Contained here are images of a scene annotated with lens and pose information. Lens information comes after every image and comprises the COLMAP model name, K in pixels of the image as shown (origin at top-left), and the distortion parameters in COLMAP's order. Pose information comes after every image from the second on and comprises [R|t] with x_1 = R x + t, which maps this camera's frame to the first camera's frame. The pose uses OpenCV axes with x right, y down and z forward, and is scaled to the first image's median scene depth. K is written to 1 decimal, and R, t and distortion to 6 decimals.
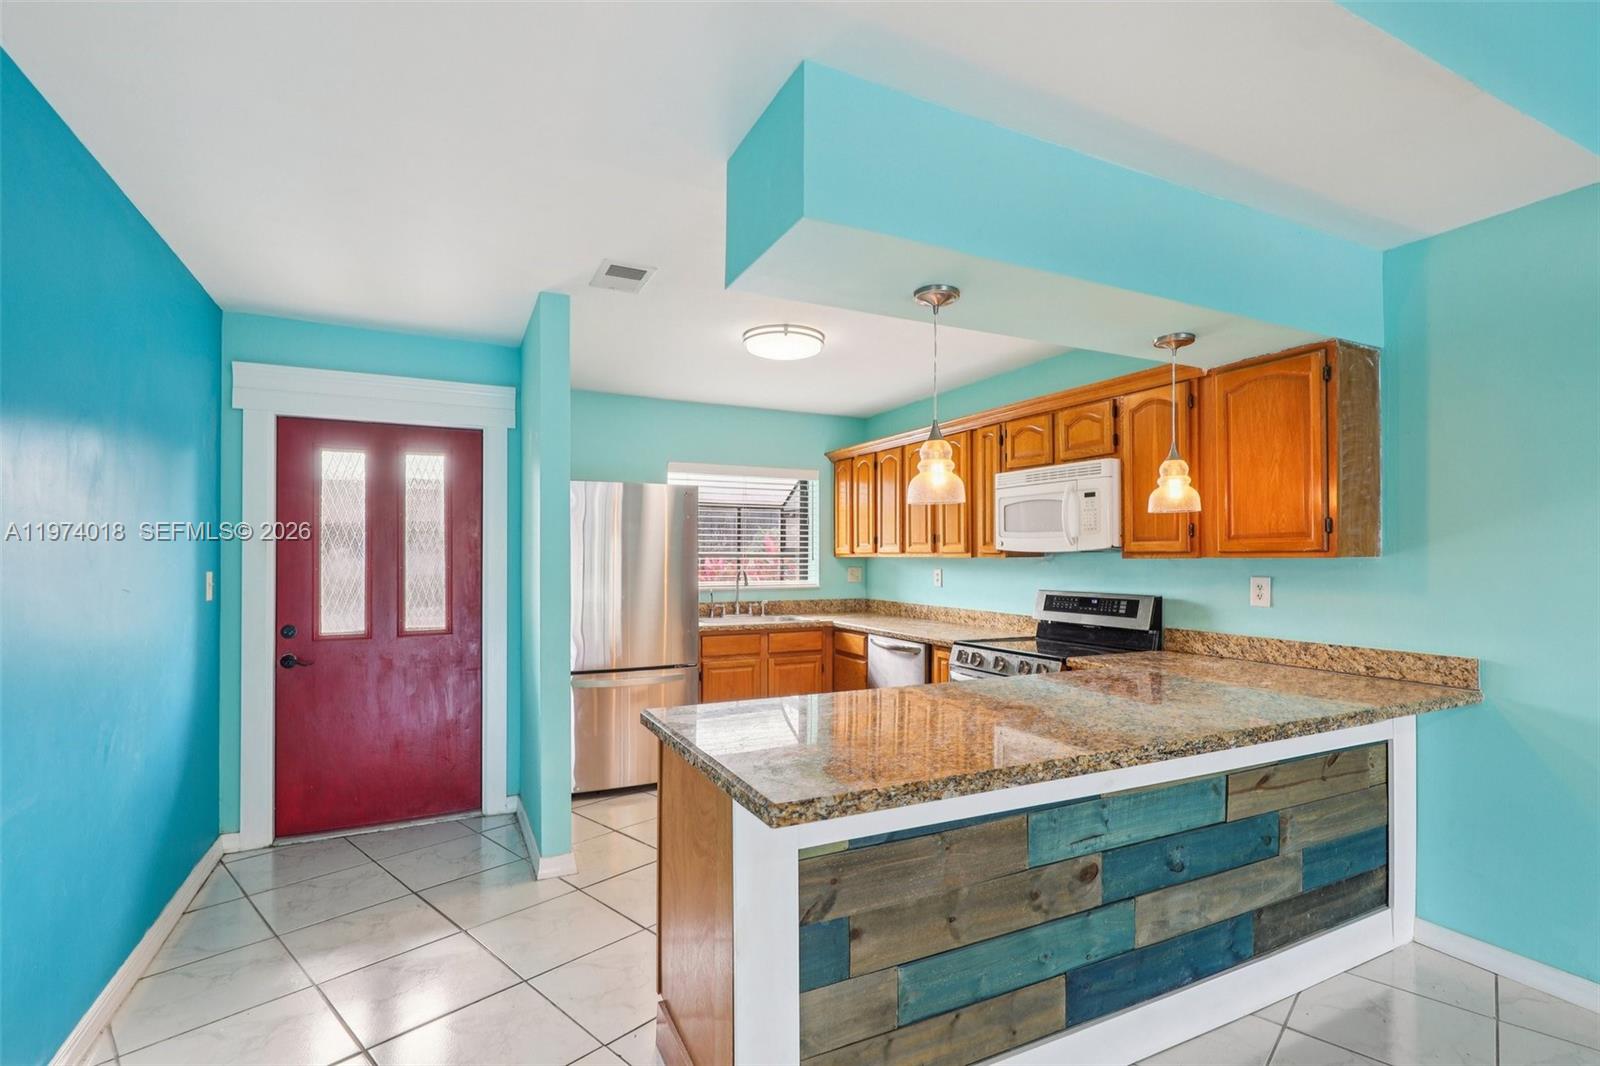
lens RADIAL K [[749.0, 0, 809.2], [0, 749.0, 553.7], [0, 0, 1]] dist [-0.000930, 0.001199]
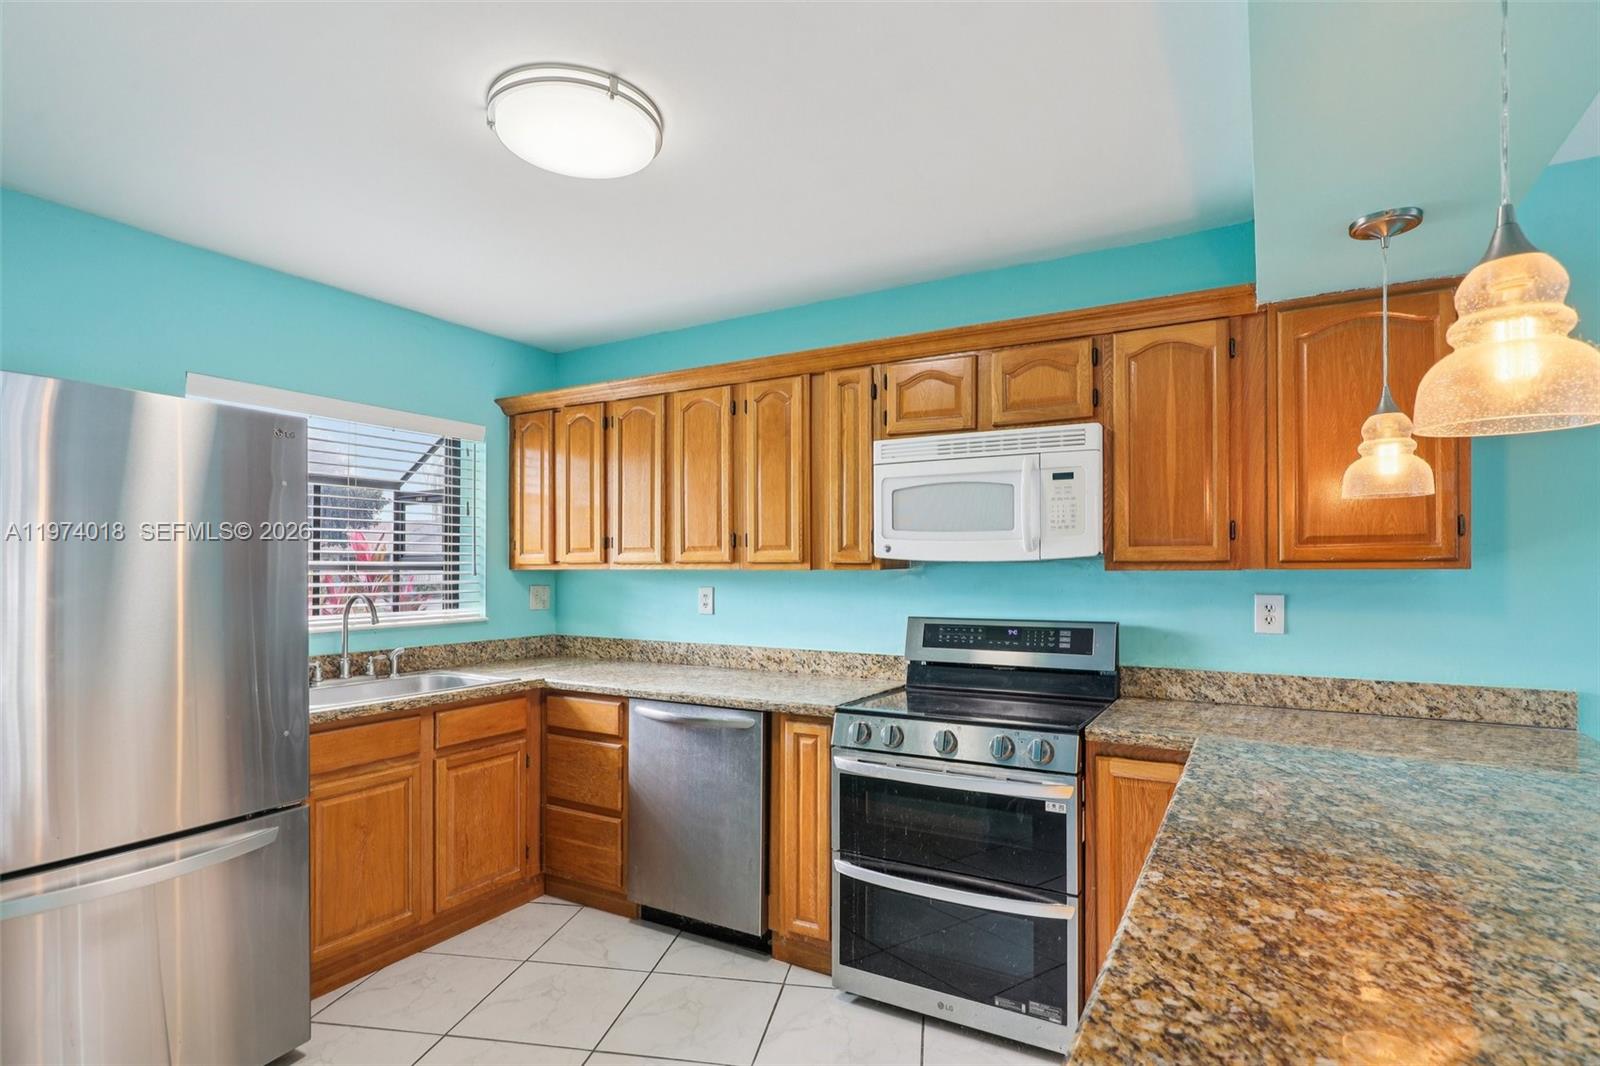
lens RADIAL K [[803.8, 0, 814.6], [0, 803.8, 562.0], [0, 0, 1]] dist [-0.005341, 0.001394]
pose [[0.831181, 0.001896, 0.555999, -0.215124], [0.000168, 0.999993, -0.003661, 0.000946], [-0.556002, 0.003136, 0.831175, 0.537709]]
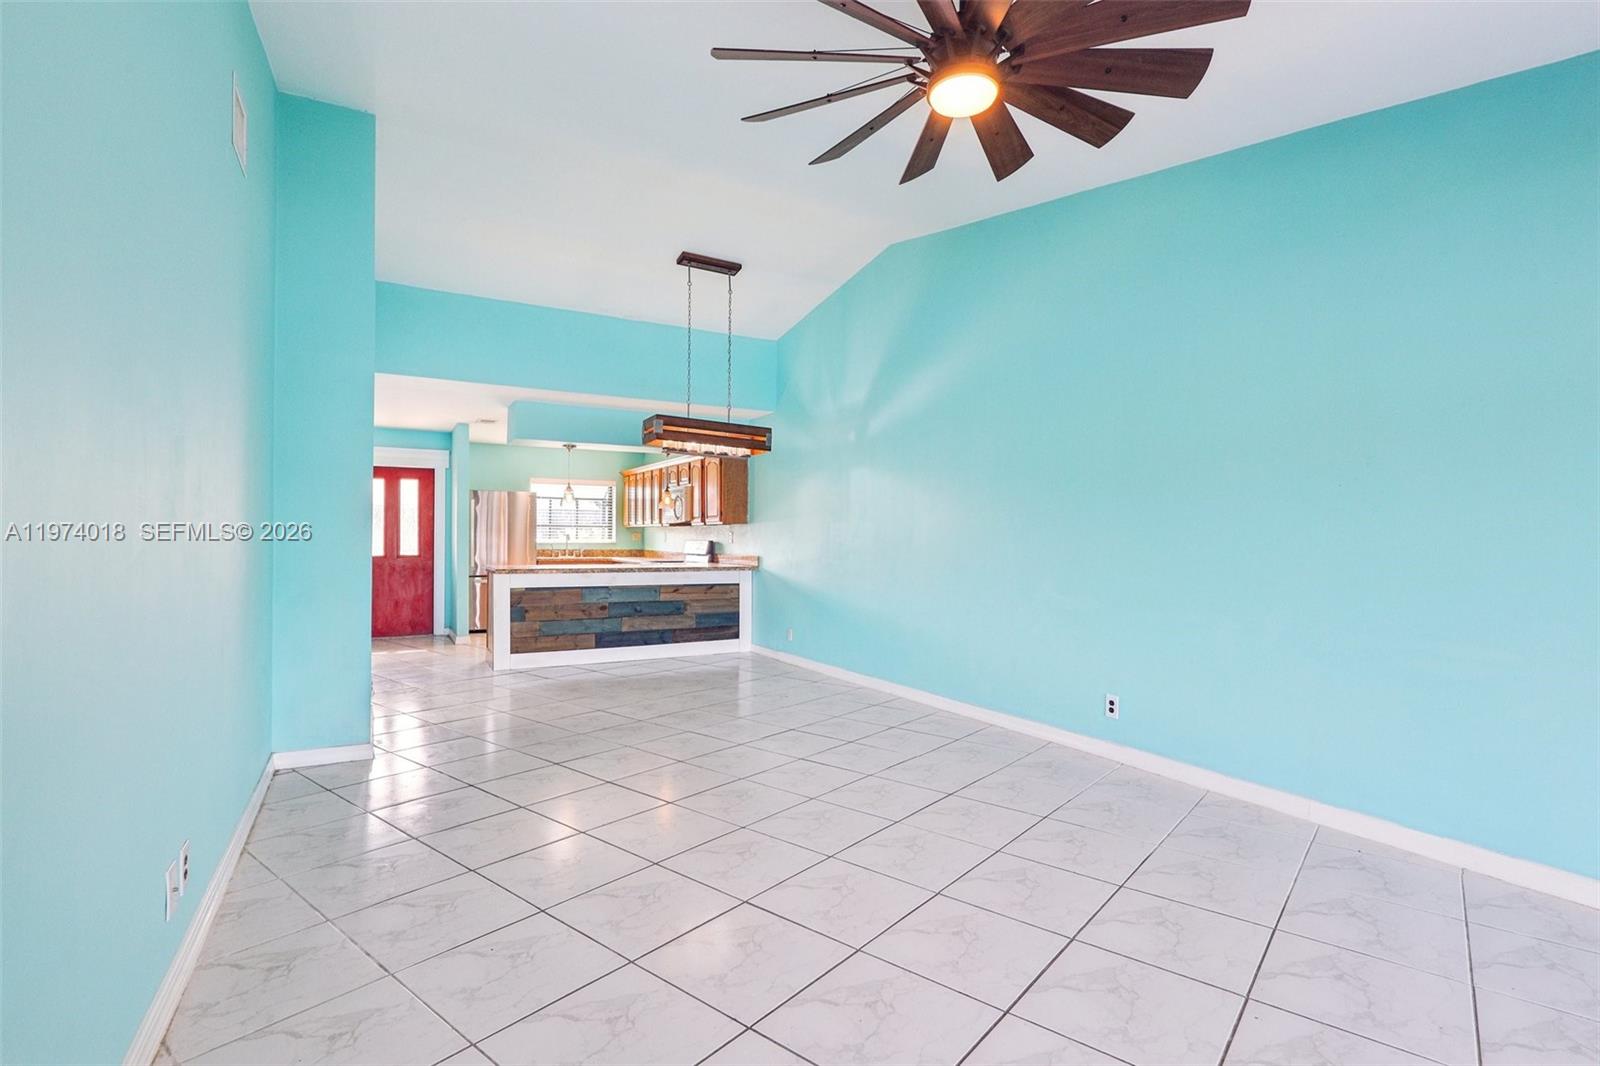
lens RADIAL K [[749.0, 0, 813.0], [0, 749.0, 539.0], [0, 0, 1]] dist [-0.000930, 0.001199]
pose [[0.998246, 0.006106, 0.058895, 0.685003], [-0.006449, 0.999963, 0.005645, 0.035531], [-0.058858, -0.006015, 0.998248, -1.584143]]
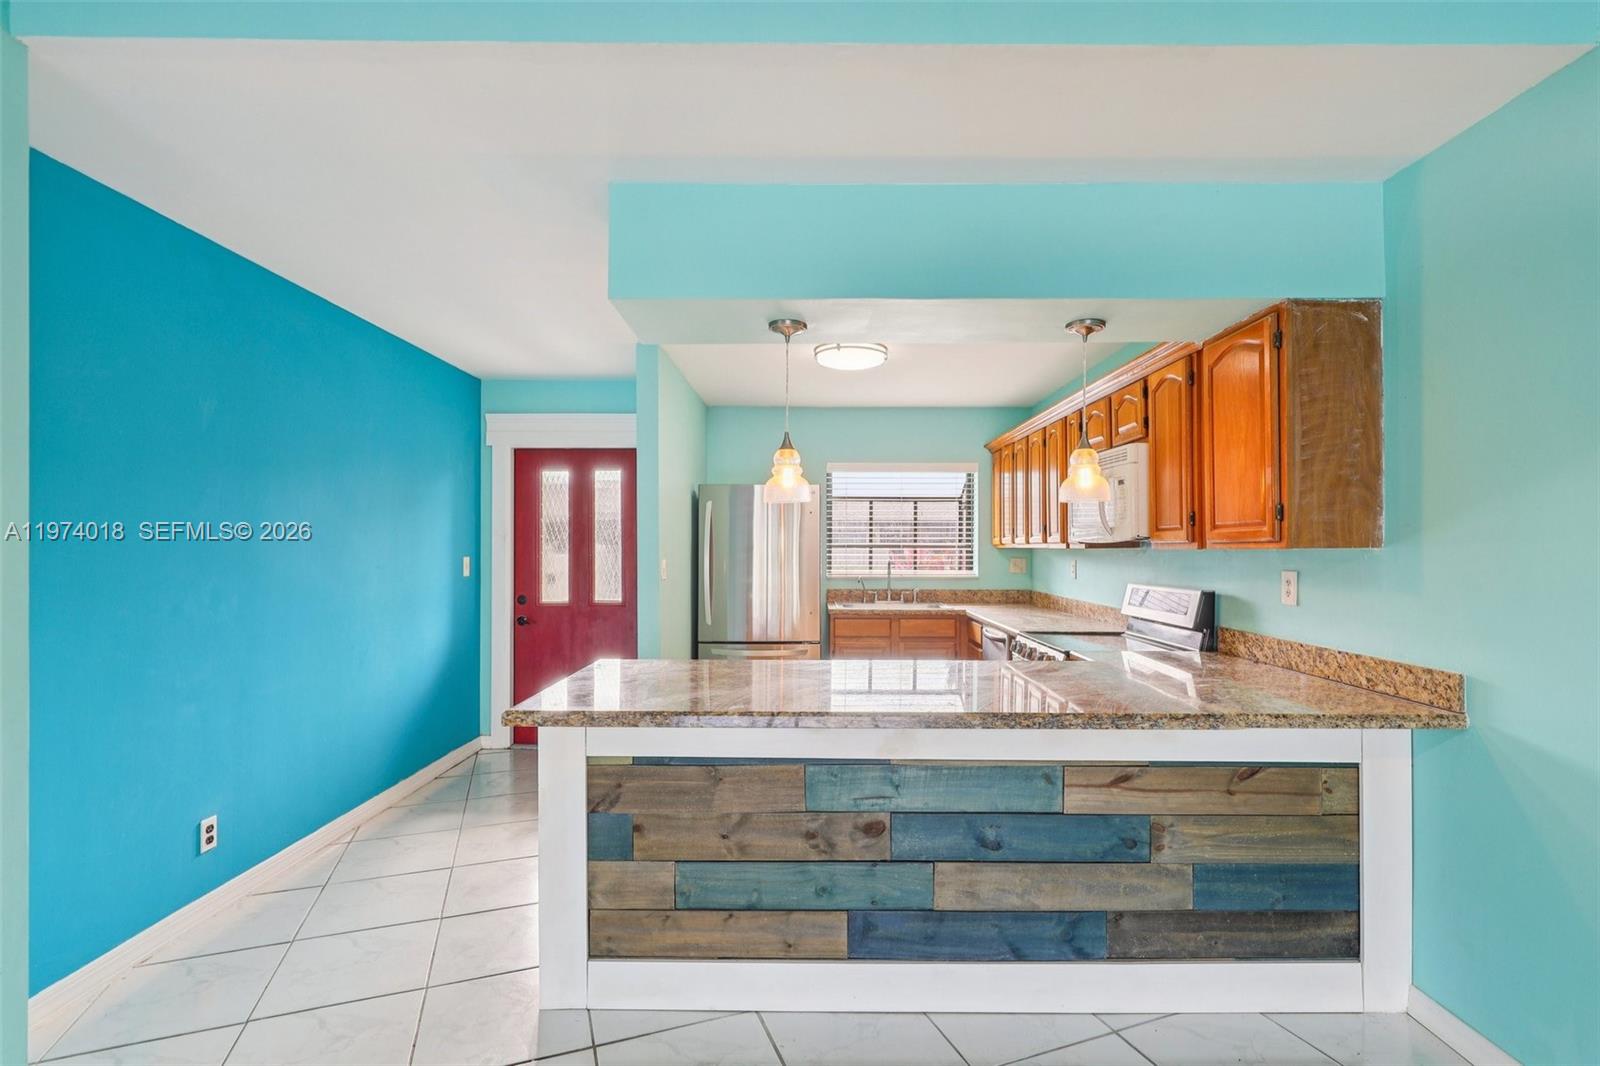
lens RADIAL K [[749.0, 0, 813.5], [0, 749.0, 546.4], [0, 0, 1]] dist [-0.000930, 0.001199]
pose [[0.894209, 0.000544, -0.447650, 0.460863], [0.000435, 0.999998, 0.002084, 0.000308], [0.447650, -0.002058, 0.894206, -0.026539]]
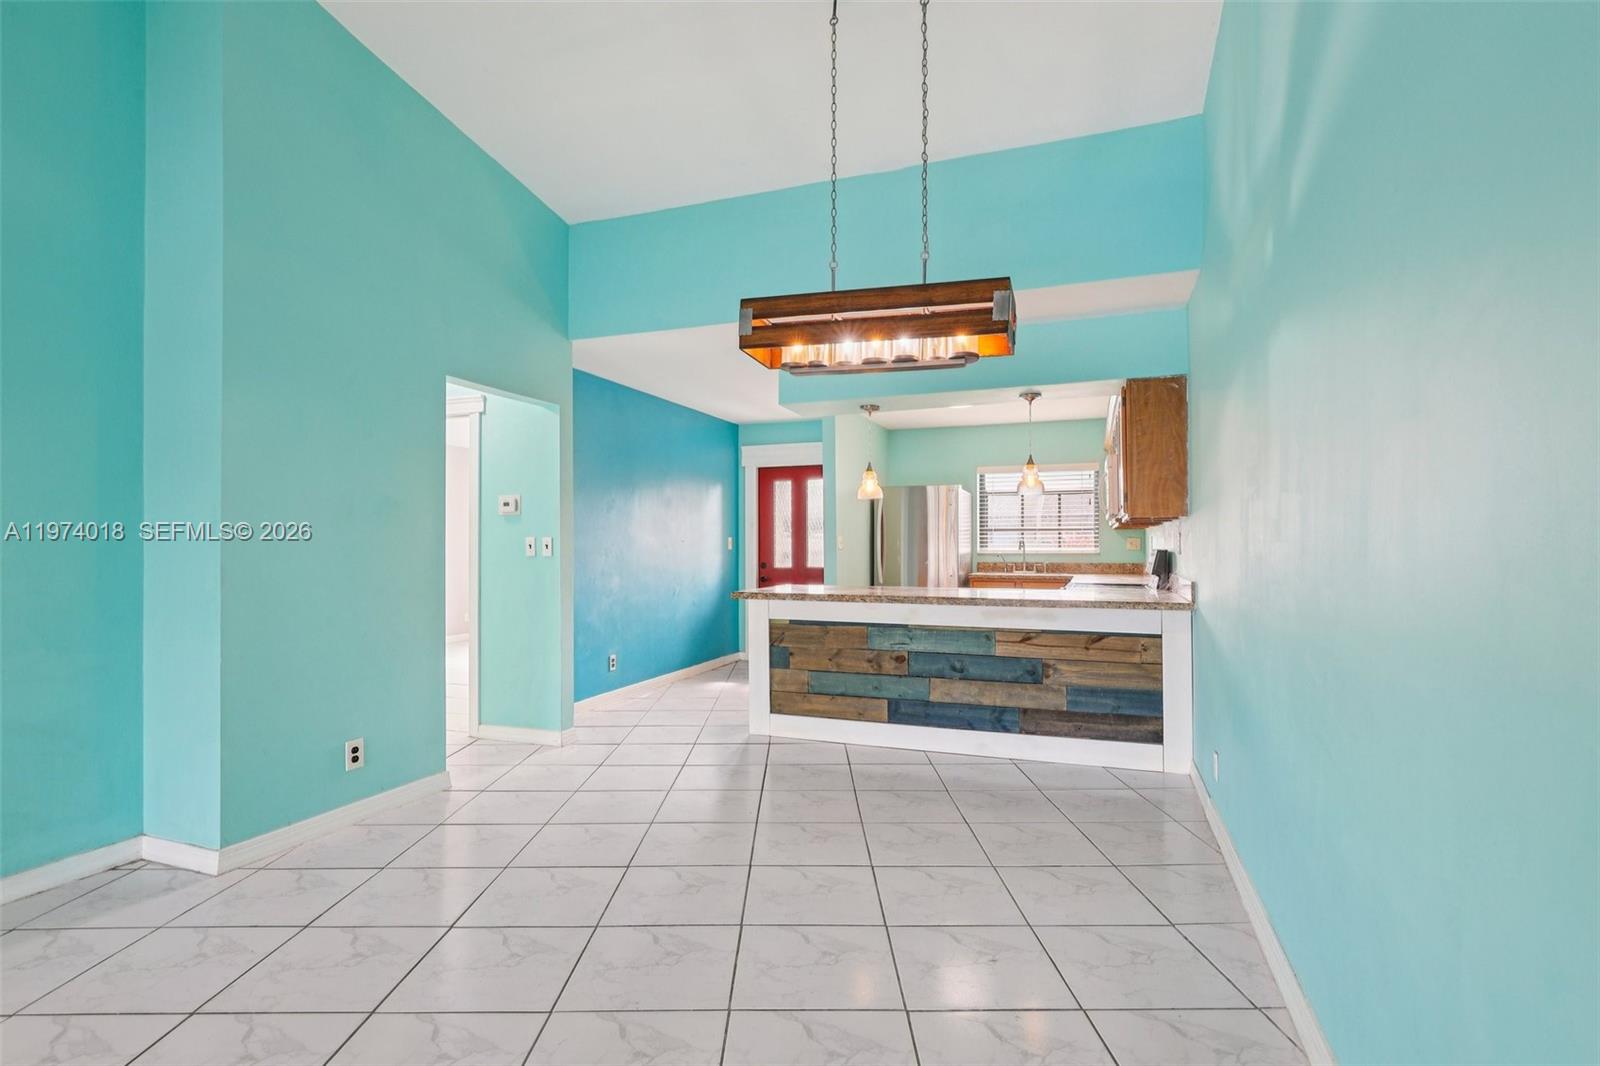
lens RADIAL K [[776.2, 0, 807.9], [0, 776.2, 543.7], [0, 0, 1]] dist [0.000719, -0.000579]
pose [[0.680193, -0.004100, -0.733022, 1.109537], [0.005881, 0.999983, -0.000137, 0.043474], [0.733010, -0.004218, 0.680205, -0.469105]]
